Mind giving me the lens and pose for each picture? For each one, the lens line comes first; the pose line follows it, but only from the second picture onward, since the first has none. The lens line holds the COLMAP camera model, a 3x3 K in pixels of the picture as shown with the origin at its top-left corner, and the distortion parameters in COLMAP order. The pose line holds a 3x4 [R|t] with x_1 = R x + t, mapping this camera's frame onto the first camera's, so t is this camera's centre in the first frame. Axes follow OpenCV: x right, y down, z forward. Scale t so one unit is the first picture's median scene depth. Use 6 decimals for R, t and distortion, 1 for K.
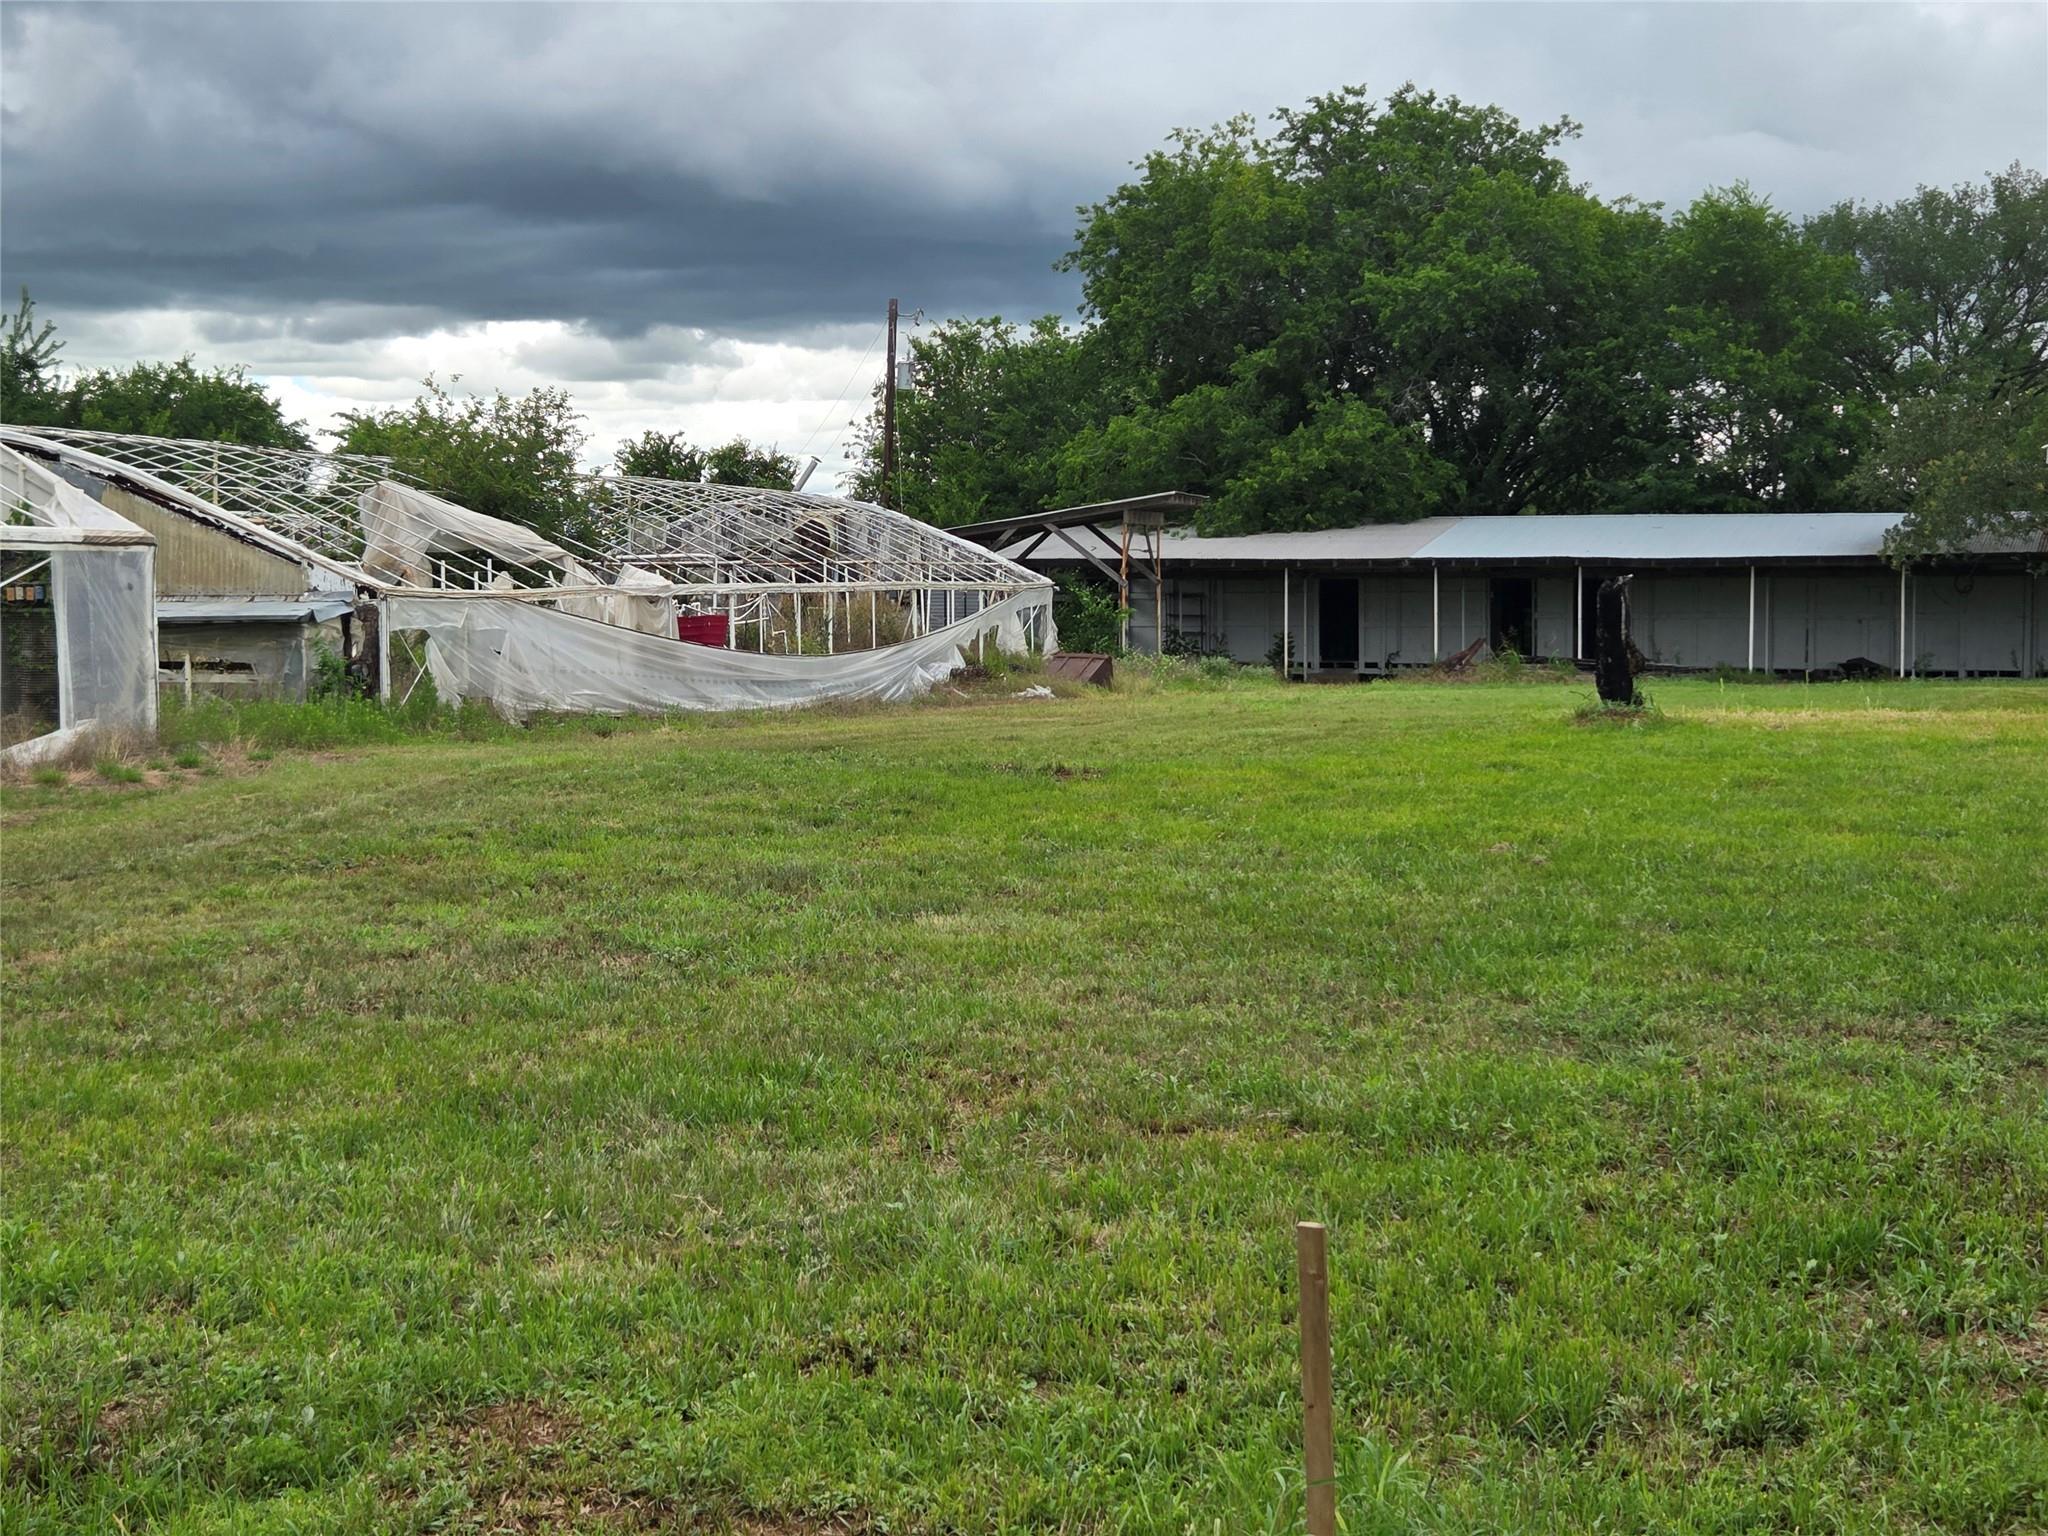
lens RADIAL K [[3290.0, 0, 1024.0], [0, 3290.0, 768.0], [0, 0, 1]] dist [0.258816, 0.015055]
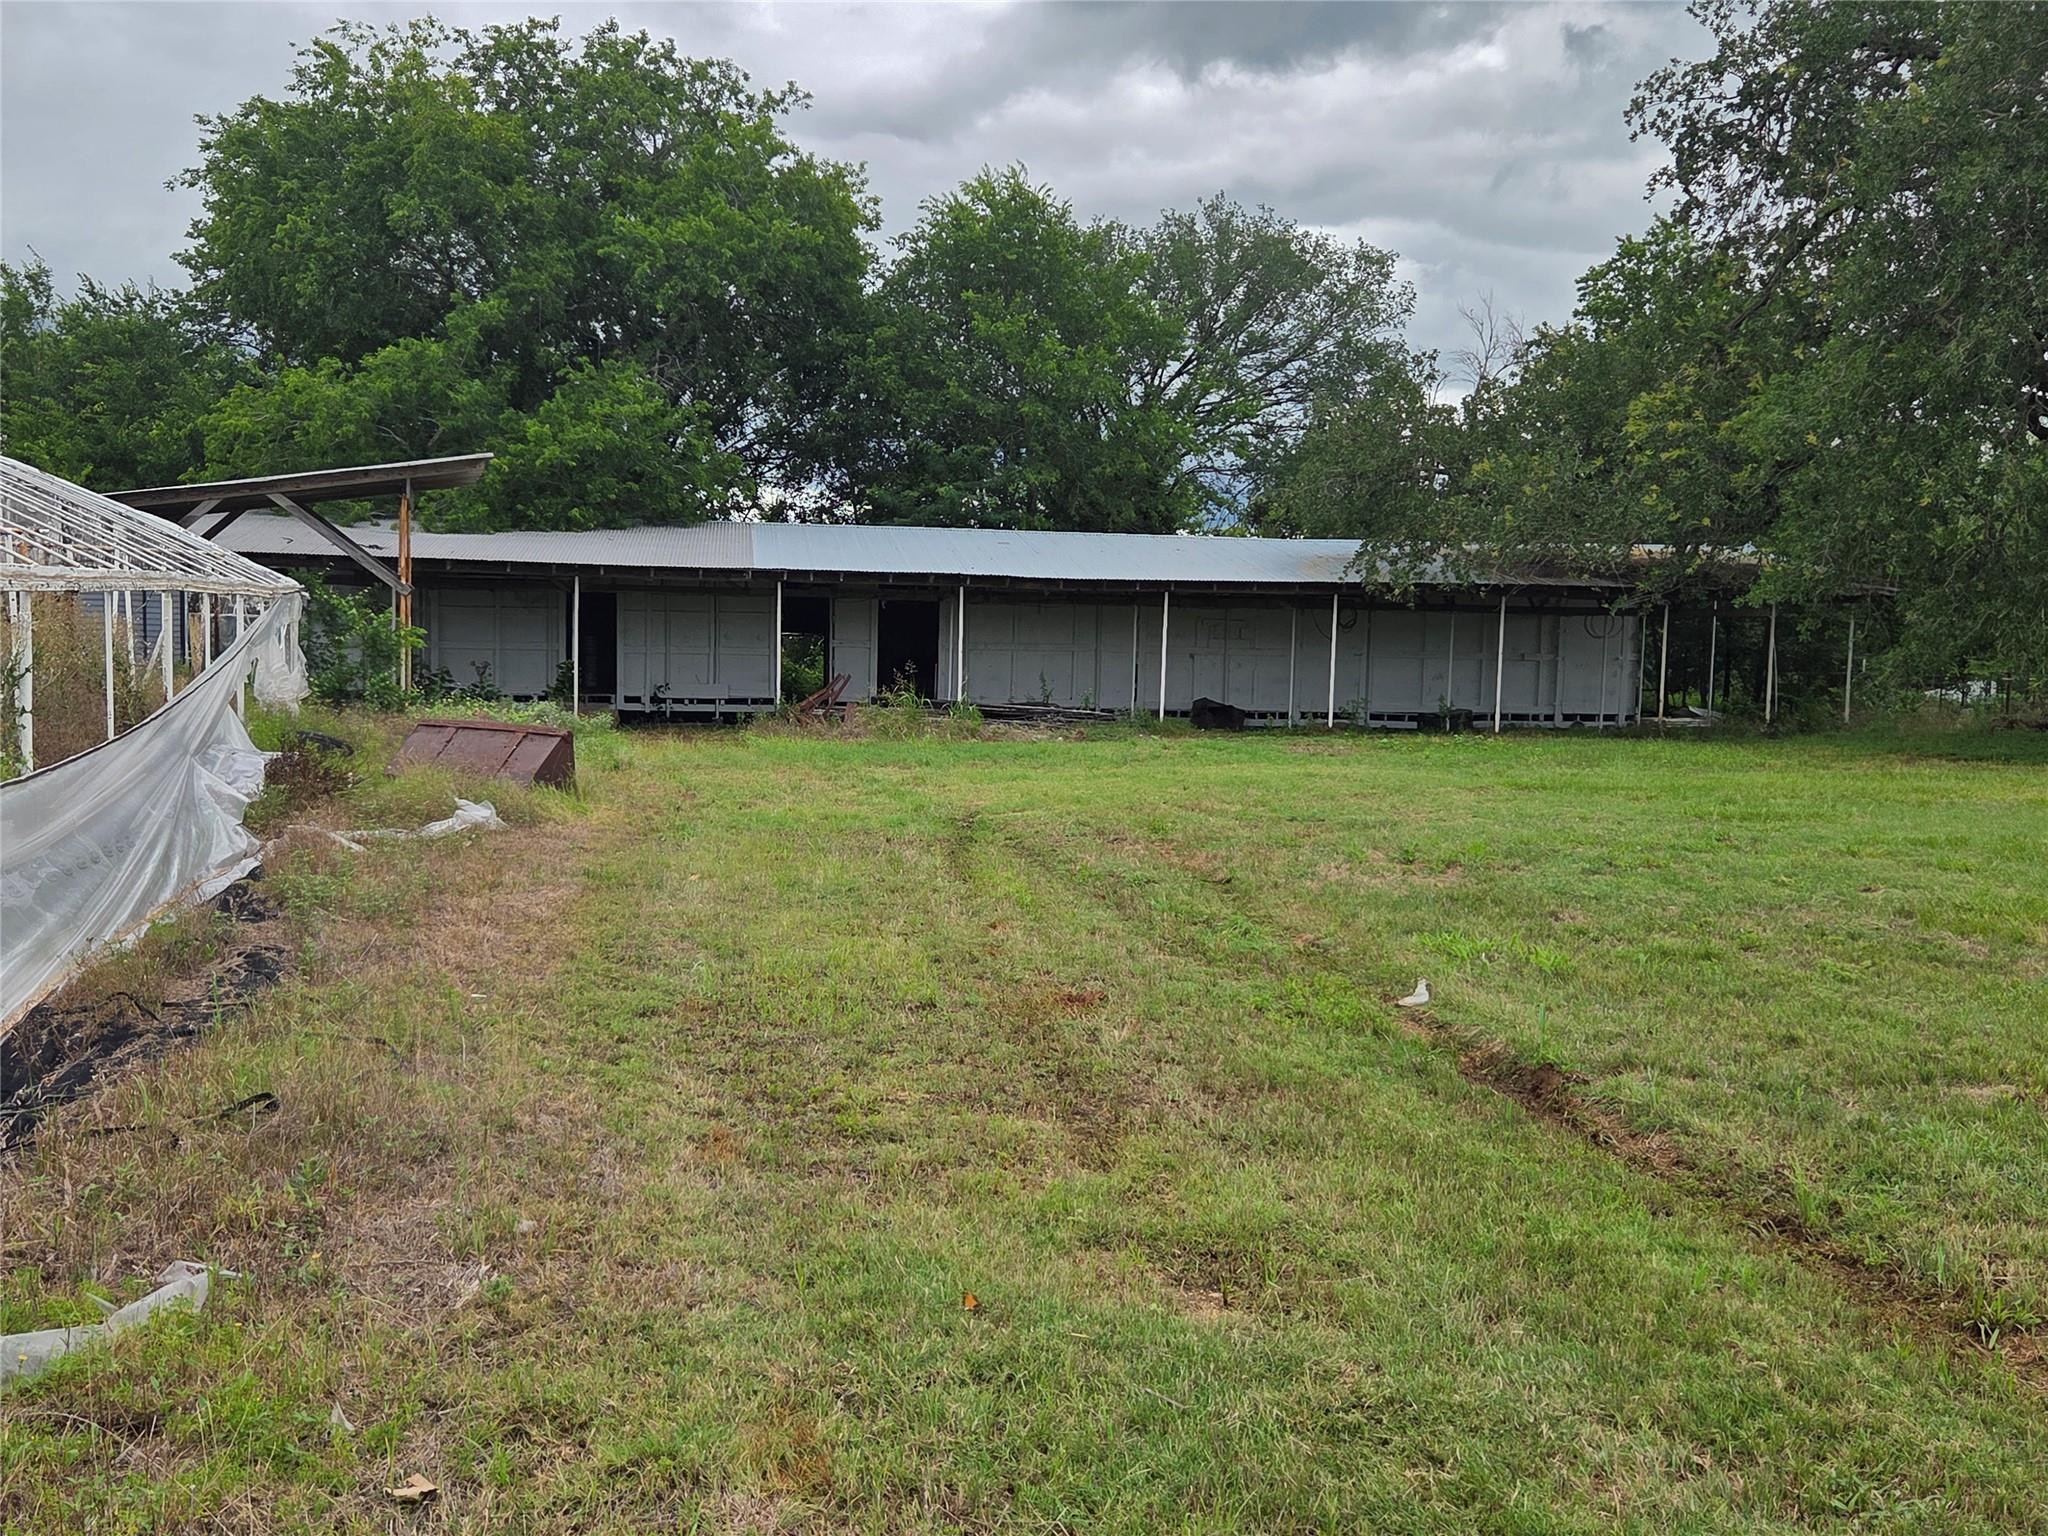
lens RADIAL K [[2116.9, 0, 1024.0], [0, 2116.9, 768.0], [0, 0, 1]] dist [0.077841, -0.019157]
pose [[0.893176, -0.012637, 0.449530, -0.044436], [0.002382, 0.999724, 0.023371, -0.026175], [-0.449701, -0.019804, 0.892959, 0.485006]]
